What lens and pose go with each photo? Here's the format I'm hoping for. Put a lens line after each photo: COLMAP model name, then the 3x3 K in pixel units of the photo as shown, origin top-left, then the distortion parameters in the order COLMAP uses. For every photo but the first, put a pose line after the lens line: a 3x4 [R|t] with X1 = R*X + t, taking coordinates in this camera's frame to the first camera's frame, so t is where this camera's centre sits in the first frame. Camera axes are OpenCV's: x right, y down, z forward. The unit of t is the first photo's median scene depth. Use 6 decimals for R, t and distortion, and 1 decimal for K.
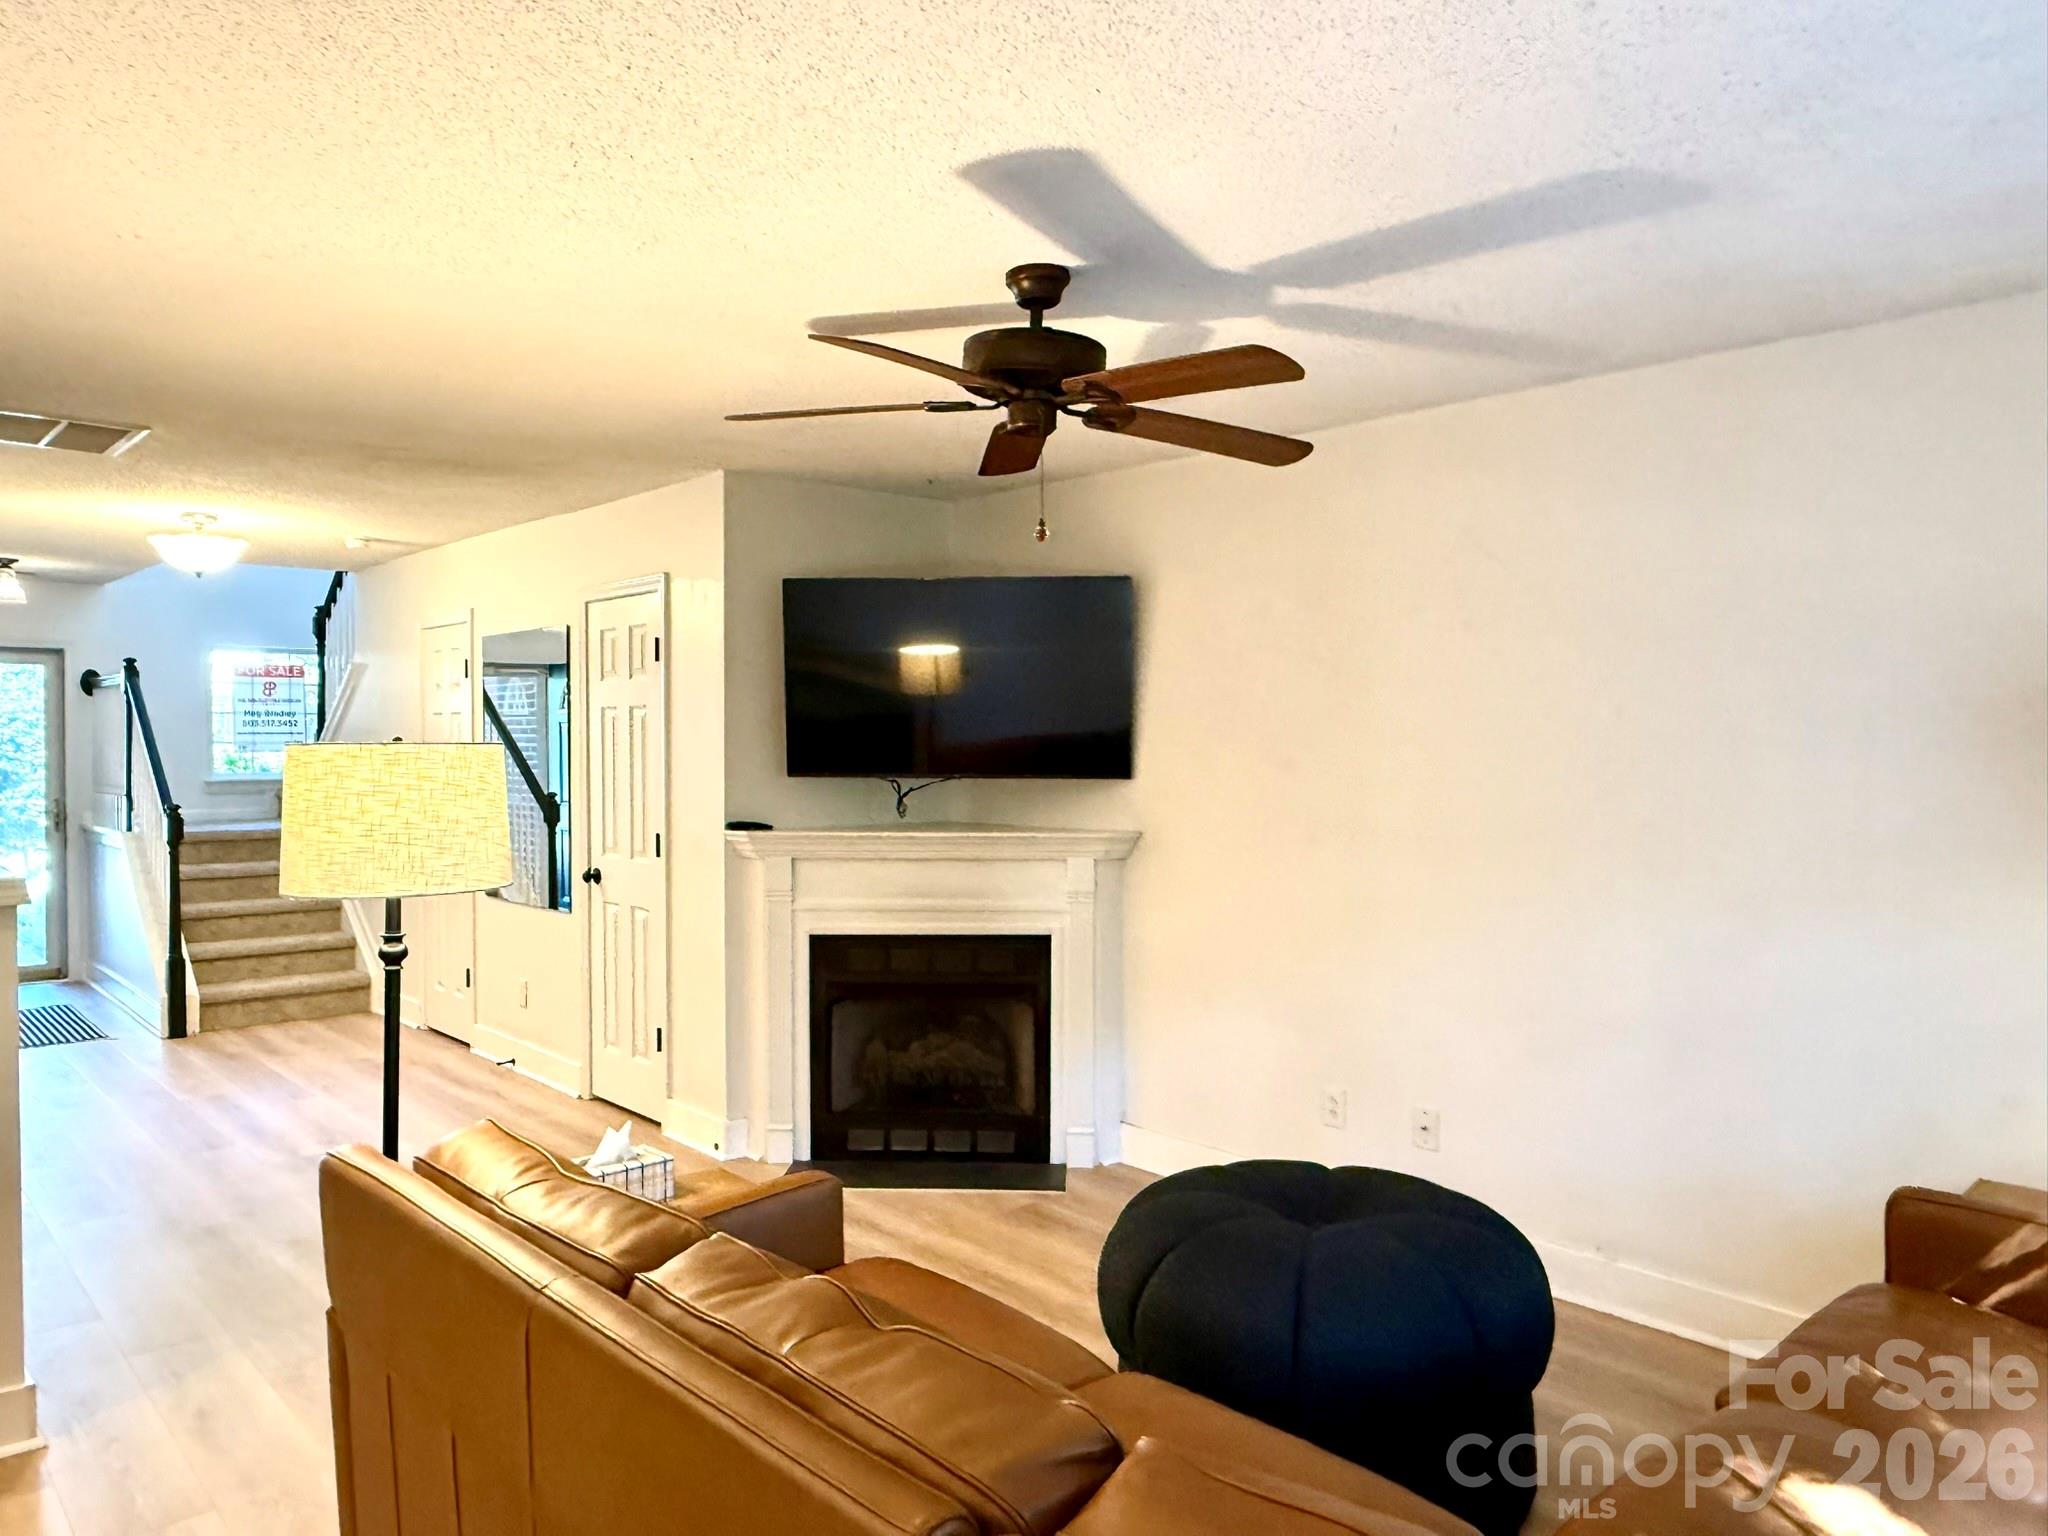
lens RADIAL K [[1371.5, 0, 1024.0], [0, 1371.5, 768.0], [0, 0, 1]] dist [-0.002990, -0.000110]
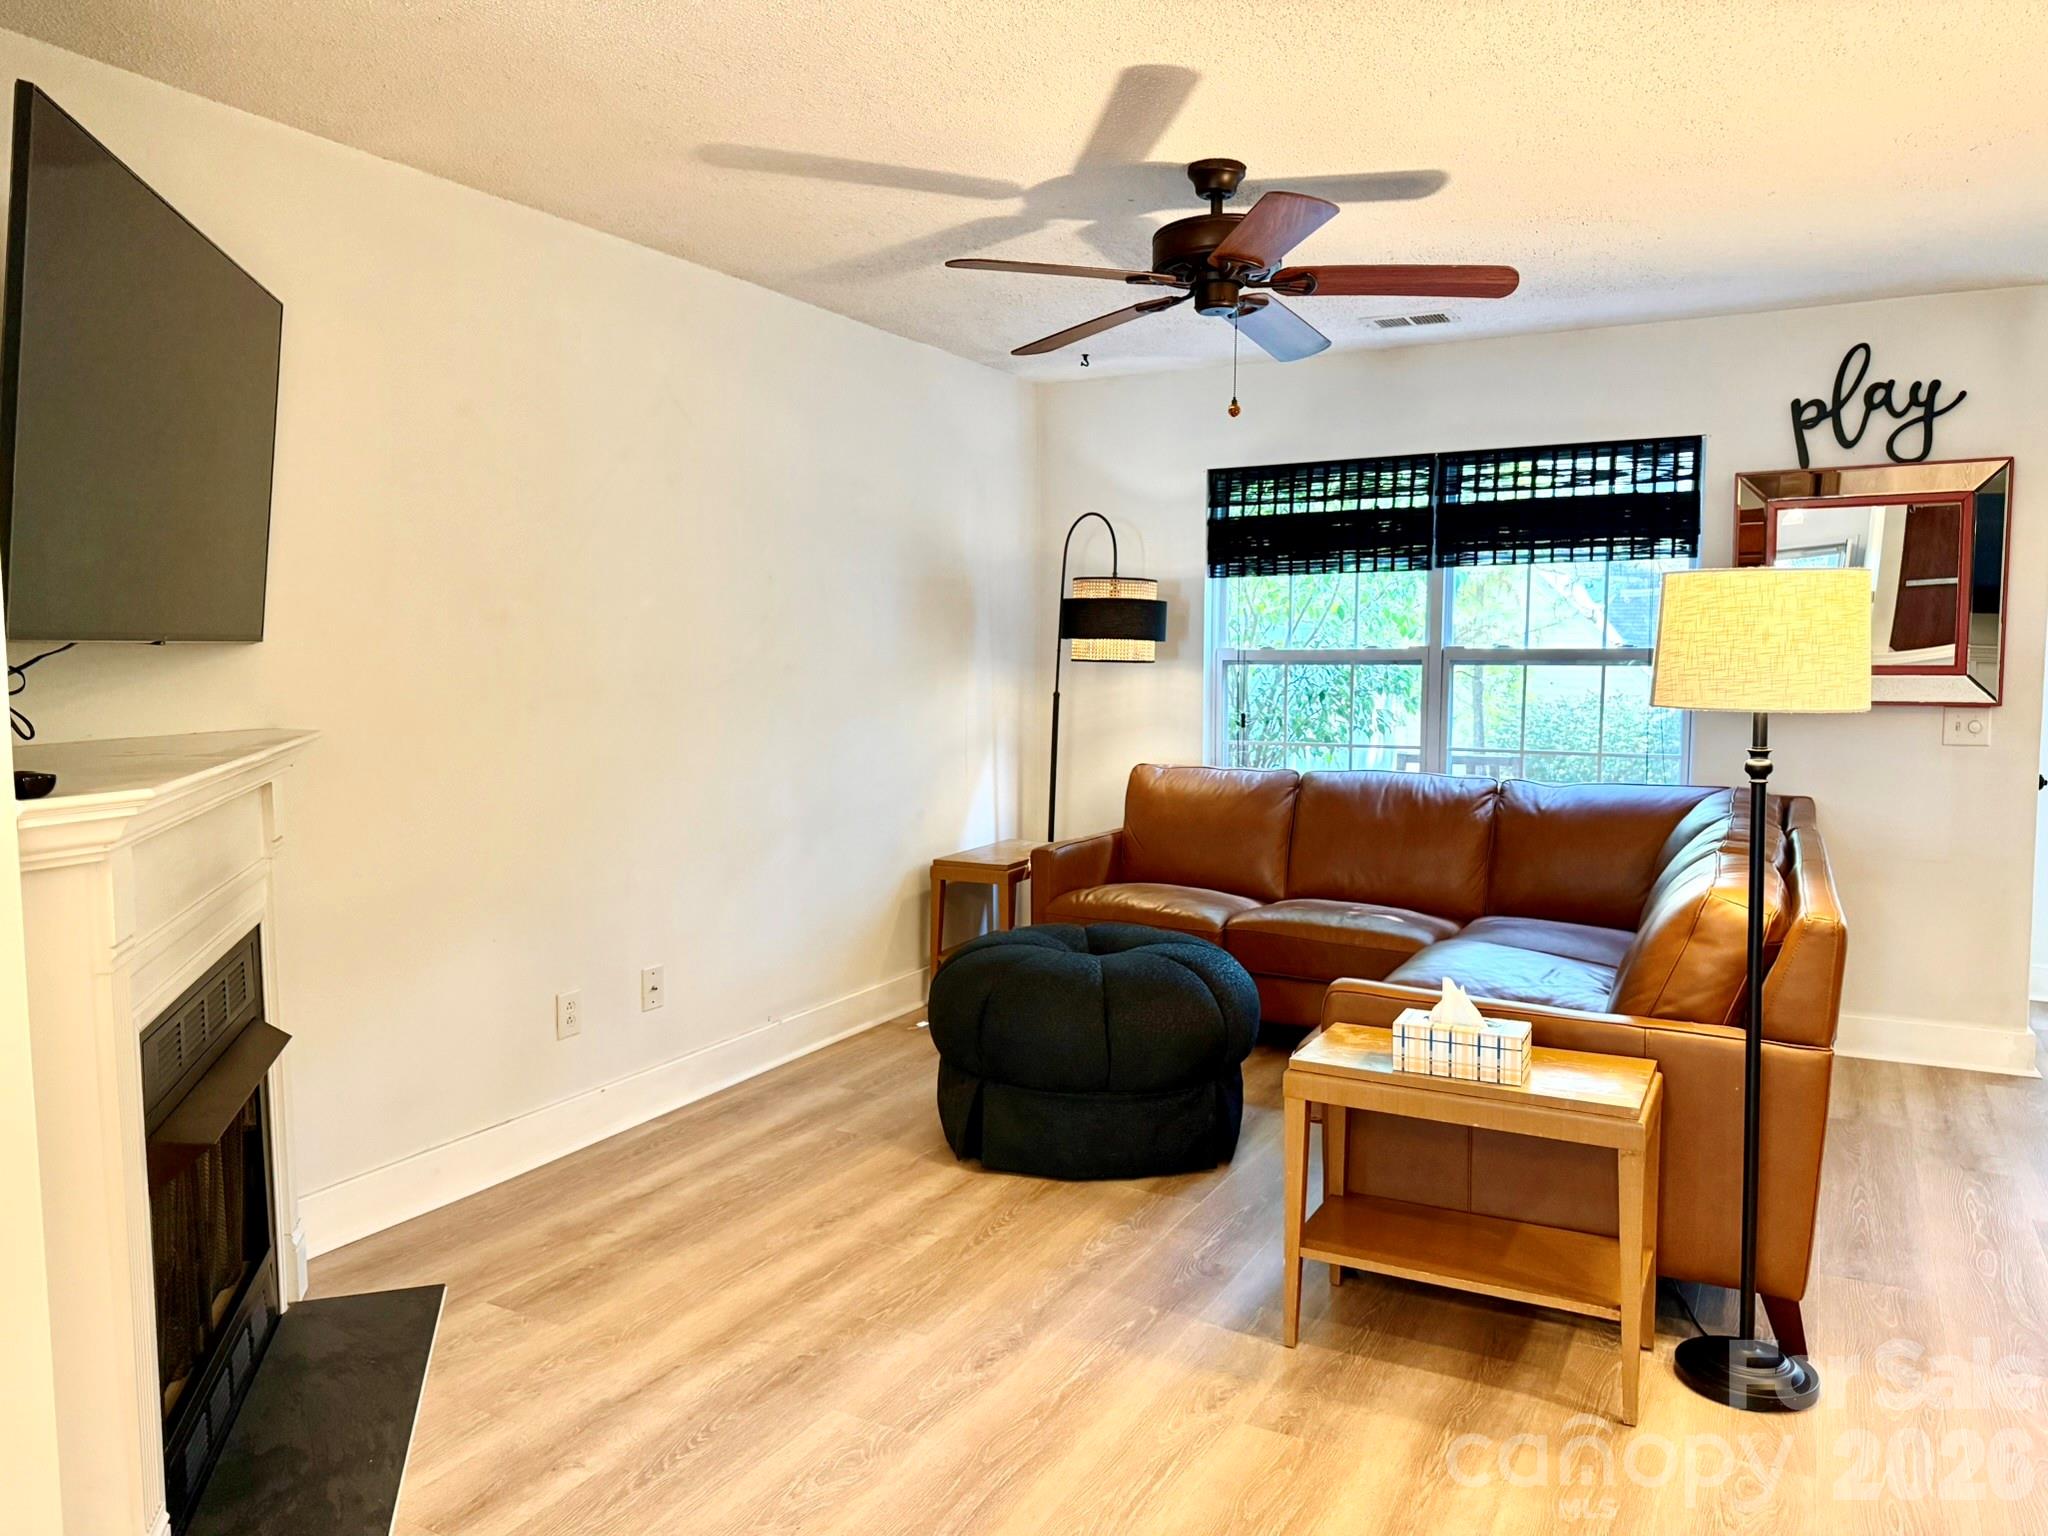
lens RADIAL K [[1447.6, 0, 1022.5], [0, 1447.6, 778.5], [0, 0, 1]] dist [0.102409, -0.166321]
pose [[-0.320765, -0.086985, 0.943156, -0.639803], [0.019238, 0.994970, 0.098306, 0.010212], [-0.946963, 0.049678, -0.317478, 0.888687]]
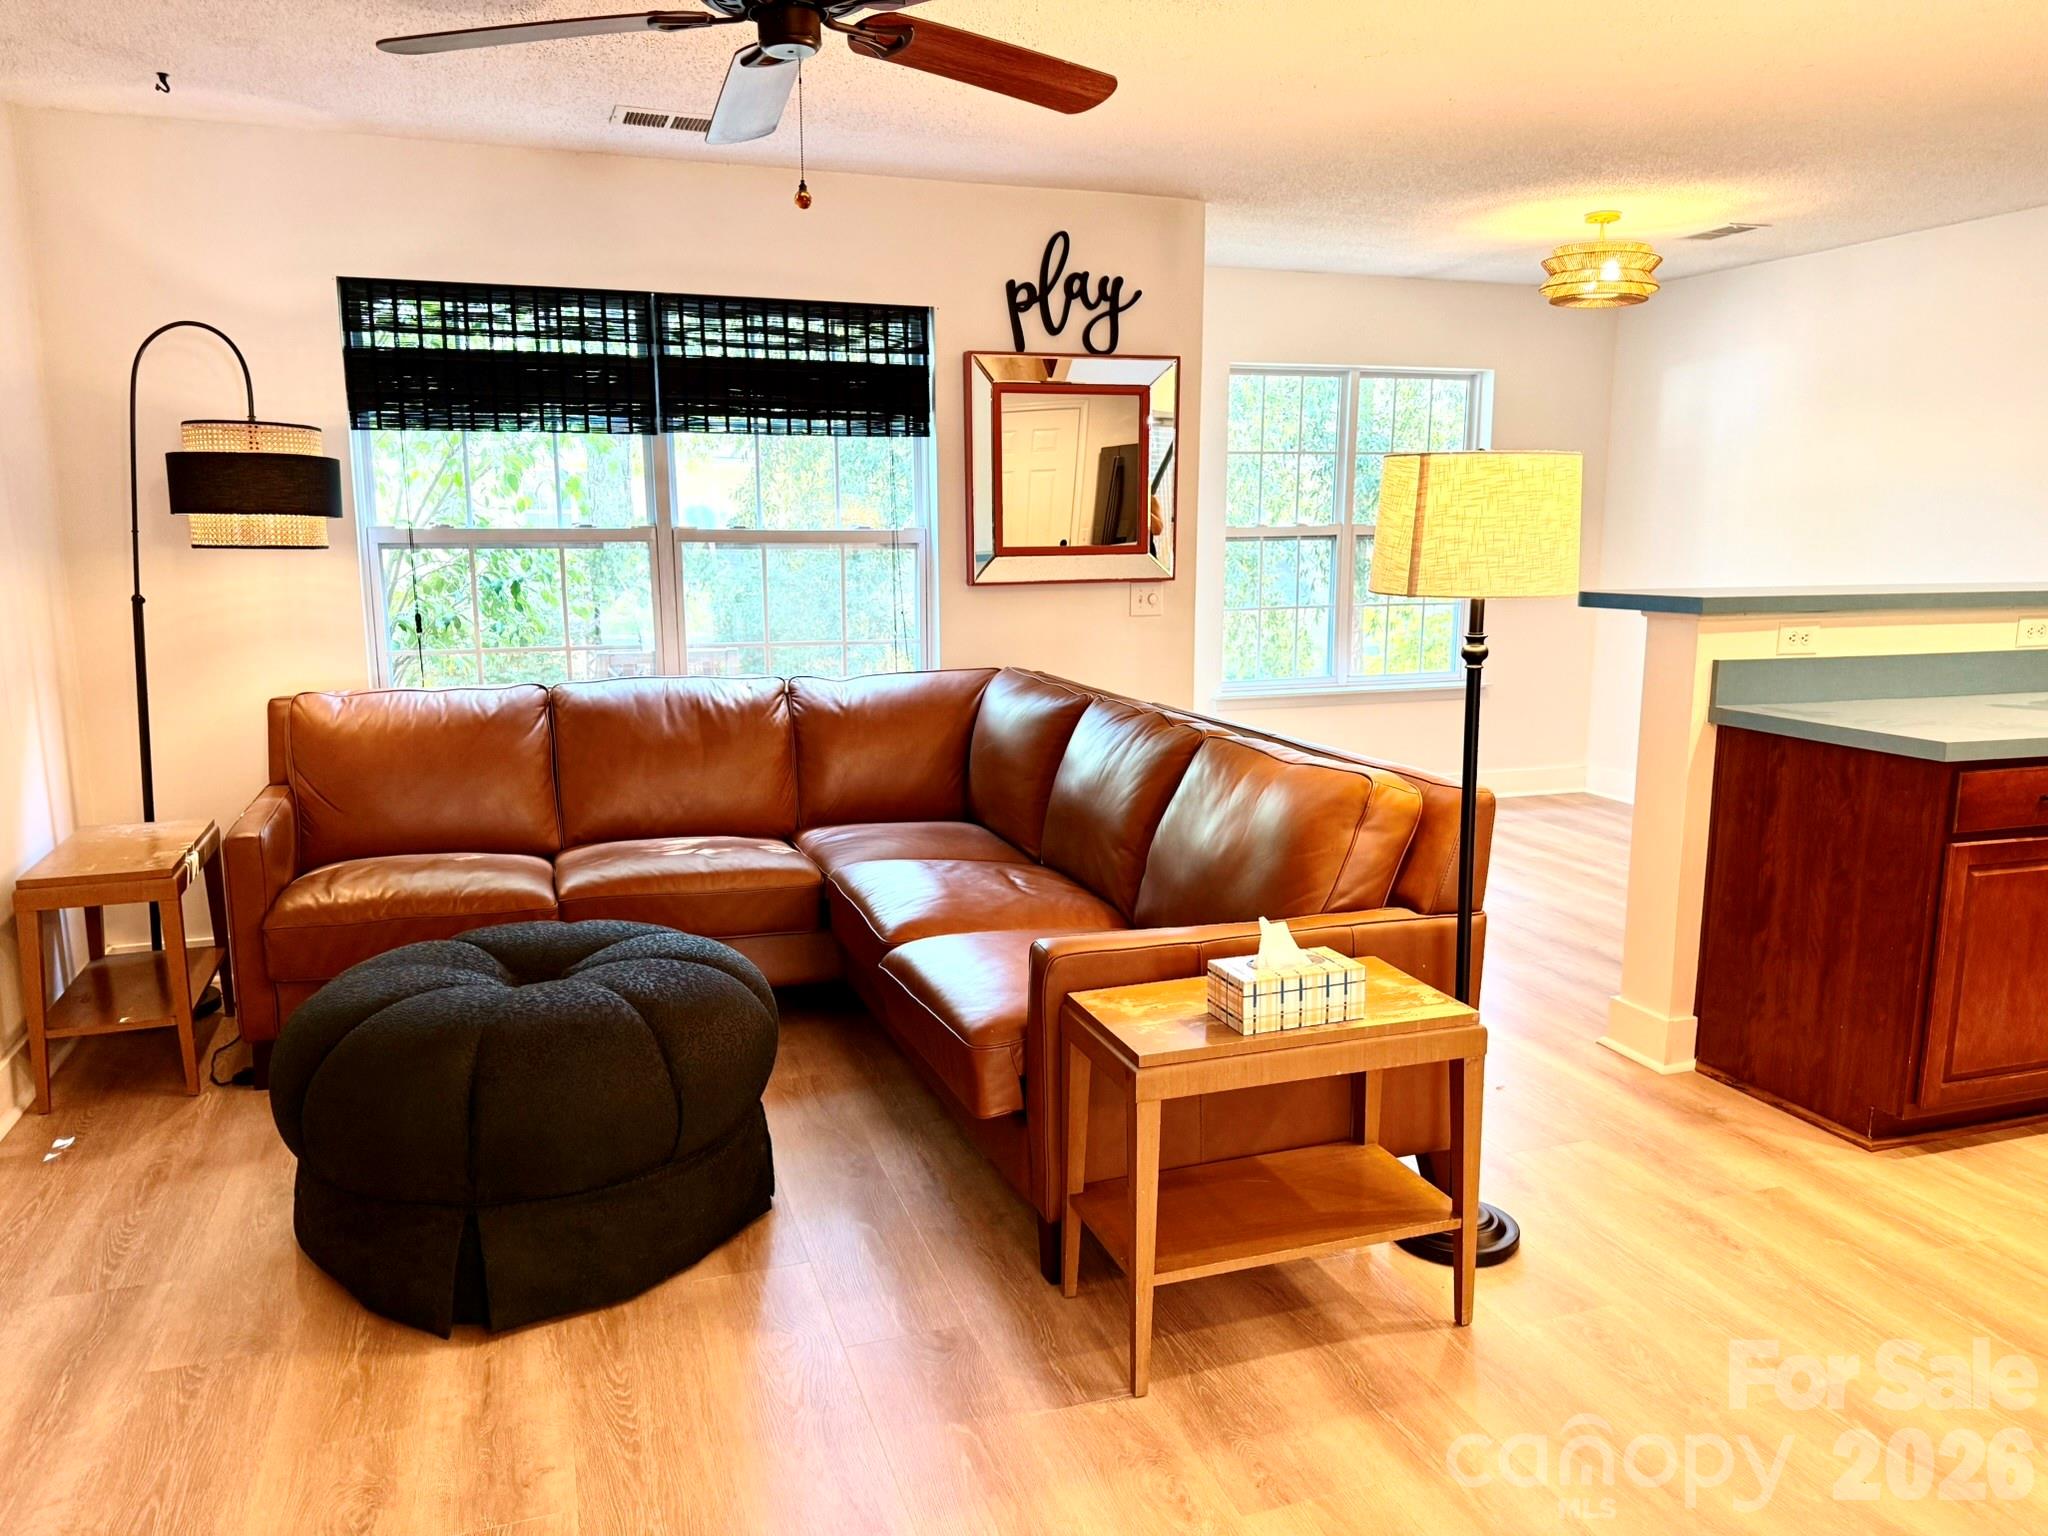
lens RADIAL K [[1447.6, 0, 1022.5], [0, 1447.6, 778.5], [0, 0, 1]] dist [0.102409, -0.166321]
pose [[-0.917411, -0.070814, 0.391590, -0.272174], [0.007120, 0.980961, 0.194075, 0.003619], [-0.397877, 0.180835, -0.899440, 1.026803]]
